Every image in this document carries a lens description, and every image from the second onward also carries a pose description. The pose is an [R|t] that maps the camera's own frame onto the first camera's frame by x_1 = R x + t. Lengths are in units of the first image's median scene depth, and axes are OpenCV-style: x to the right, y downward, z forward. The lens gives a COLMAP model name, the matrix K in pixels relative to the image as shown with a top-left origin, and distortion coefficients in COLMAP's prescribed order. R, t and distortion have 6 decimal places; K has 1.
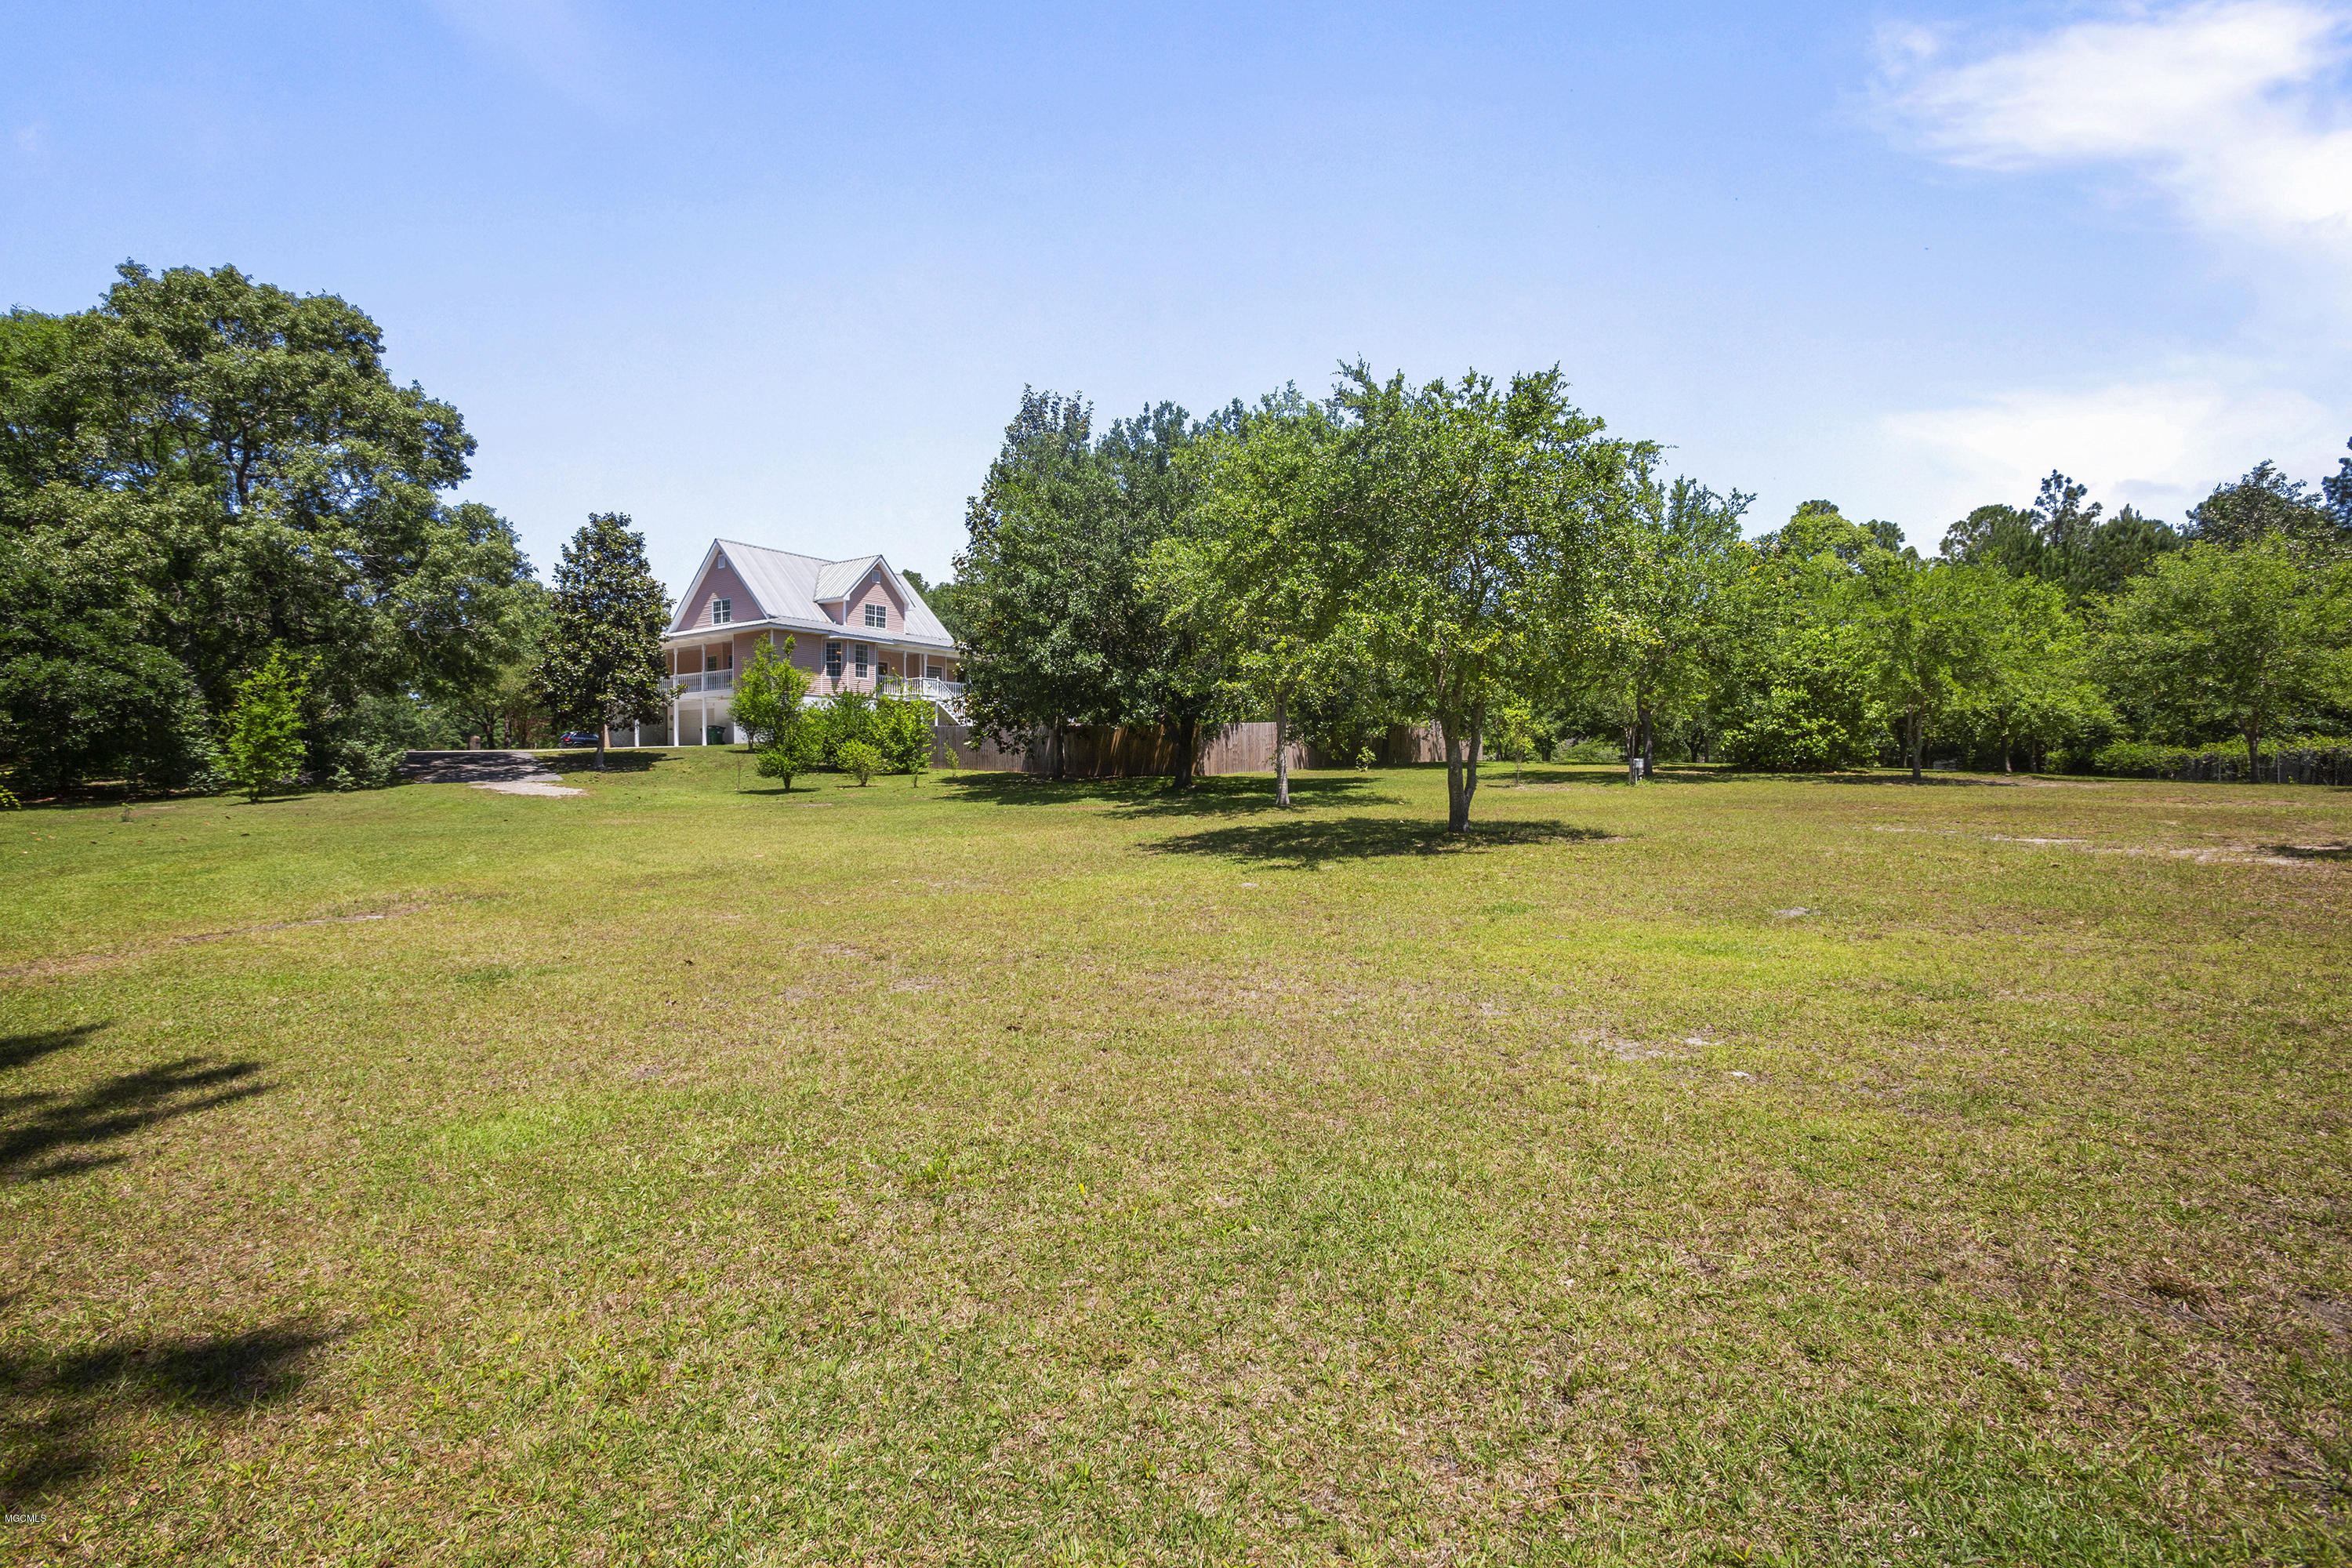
lens RADIAL K [[1157.8, 0, 1174.5], [0, 1157.8, 776.0], [0, 0, 1]] dist [-0.061149, 0.024315]
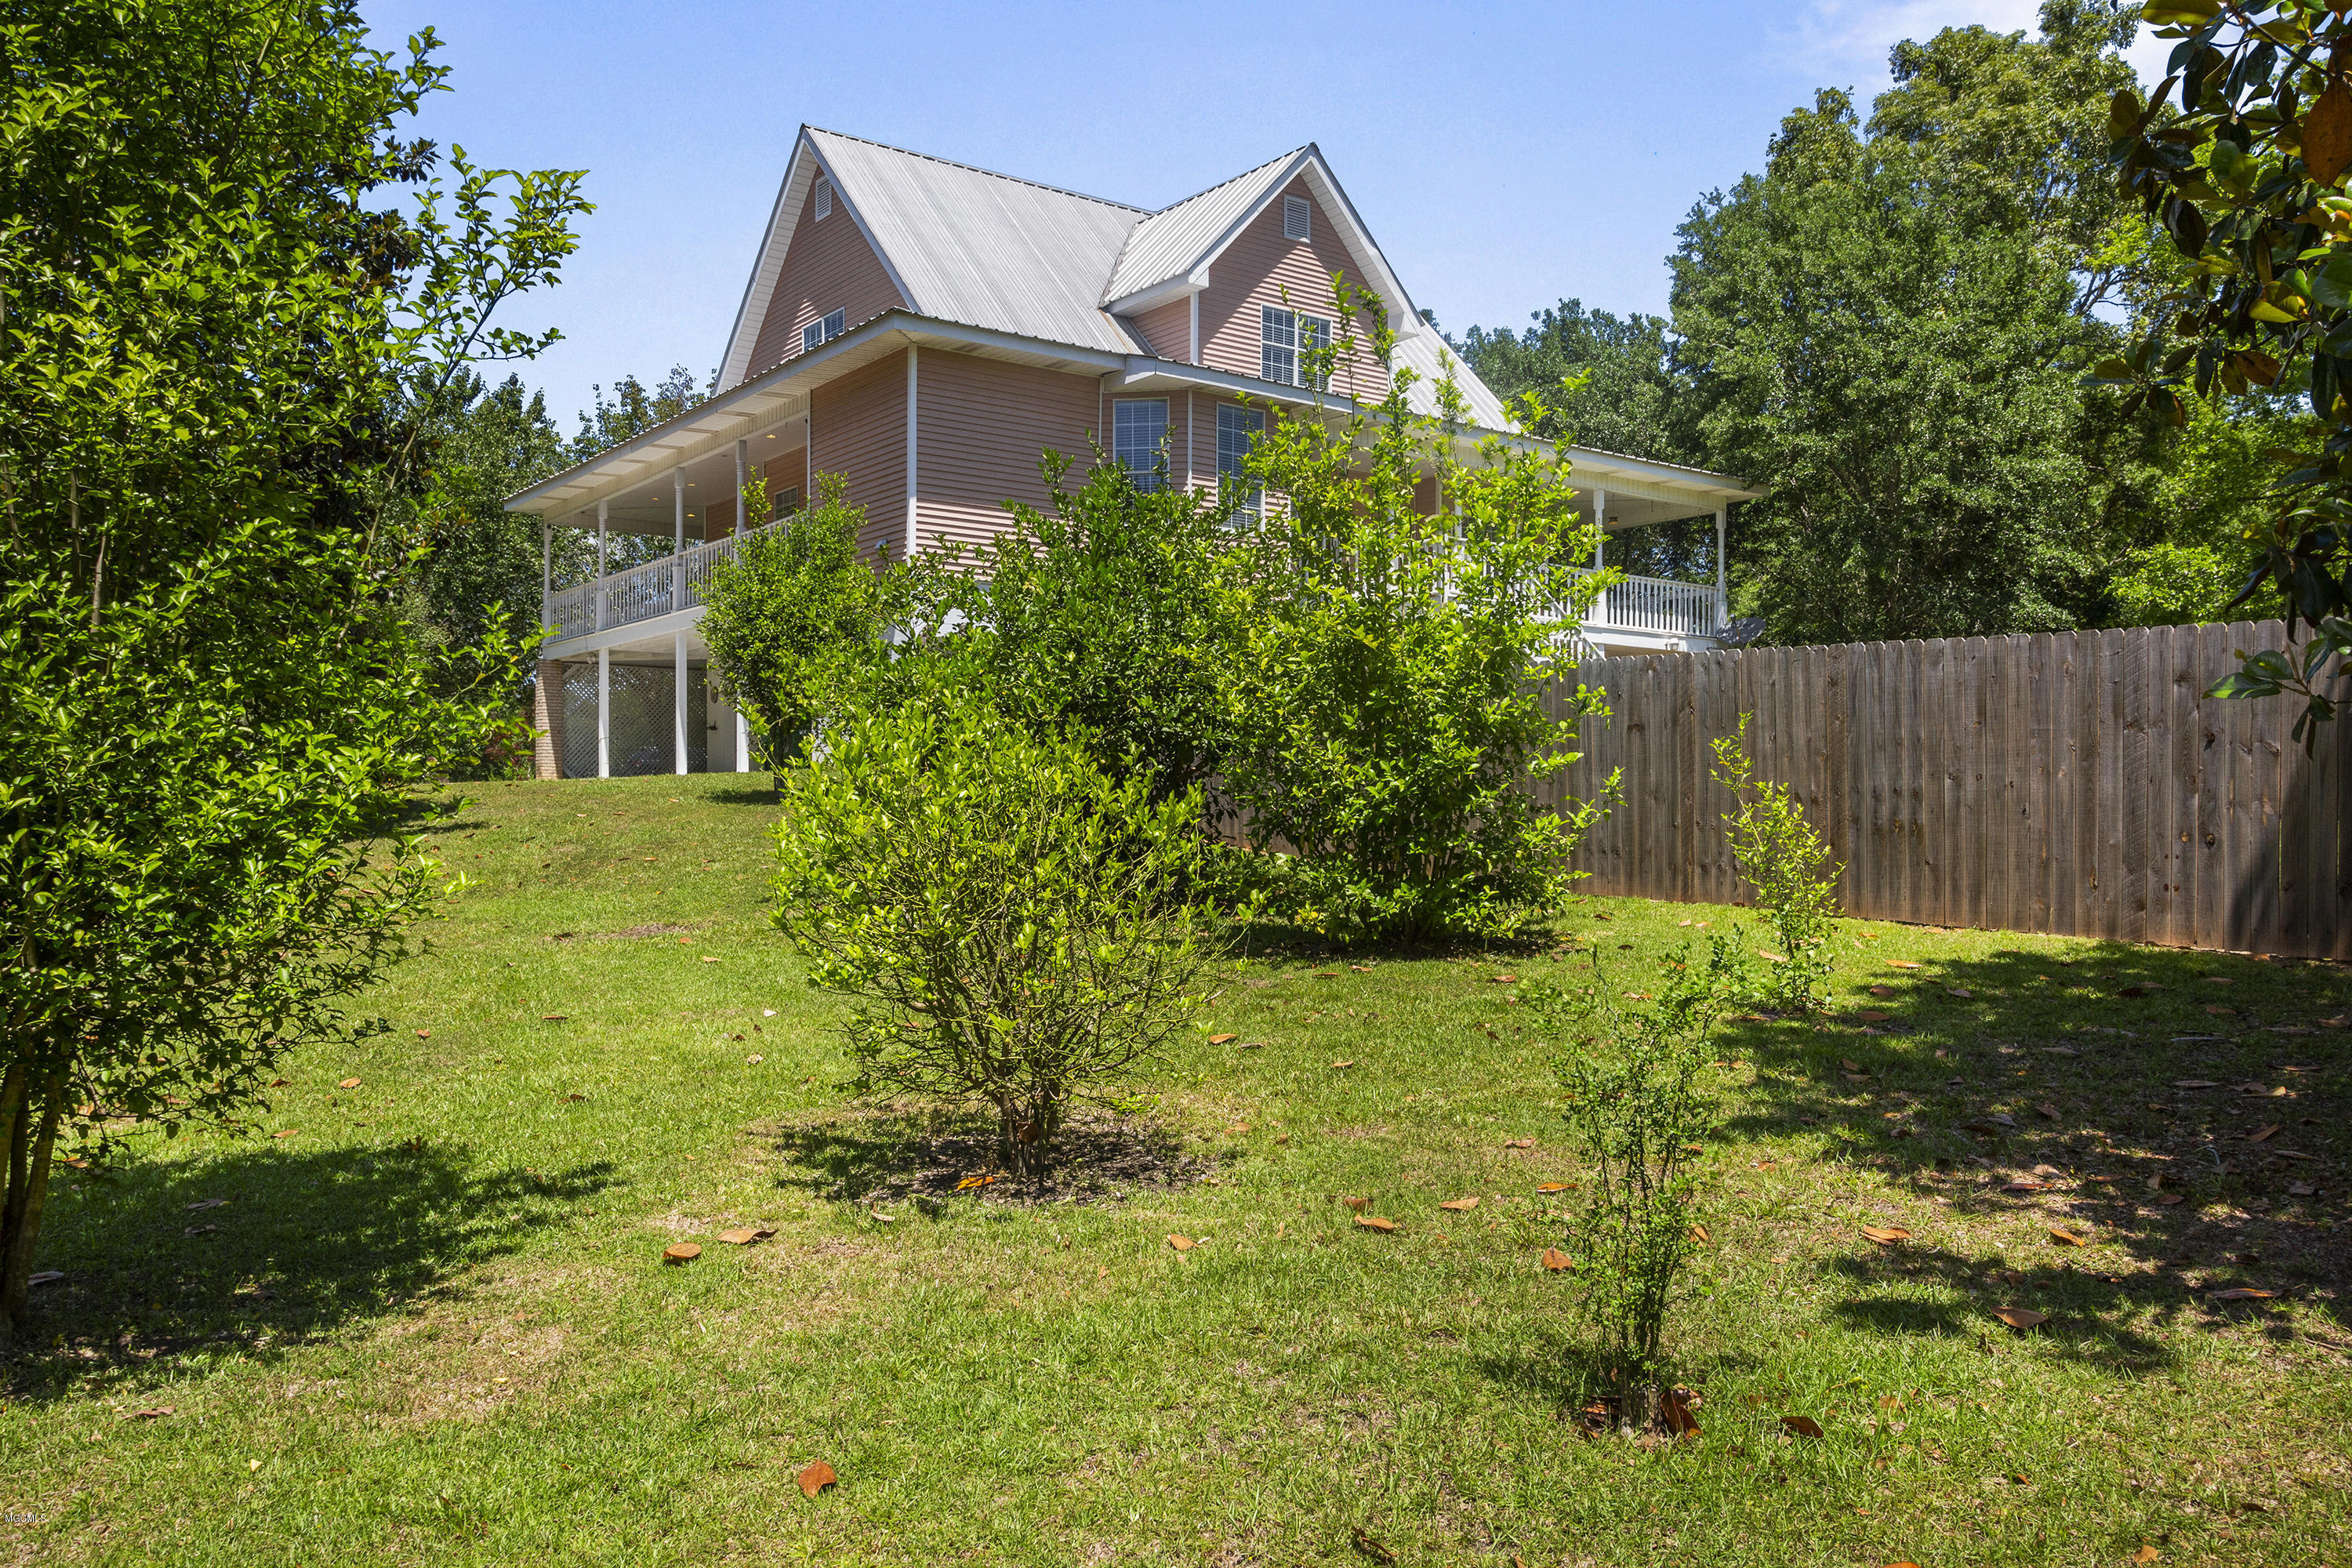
lens RADIAL K [[1858.1, 0, 1175.9], [0, 1858.1, 789.8], [0, 0, 1]] dist [-0.000824, -0.000153]
pose [[0.942743, -0.004122, -0.333494, -0.130429], [-0.003146, 0.999769, -0.021253, -0.012571], [0.333504, 0.021085, 0.942513, 0.545547]]
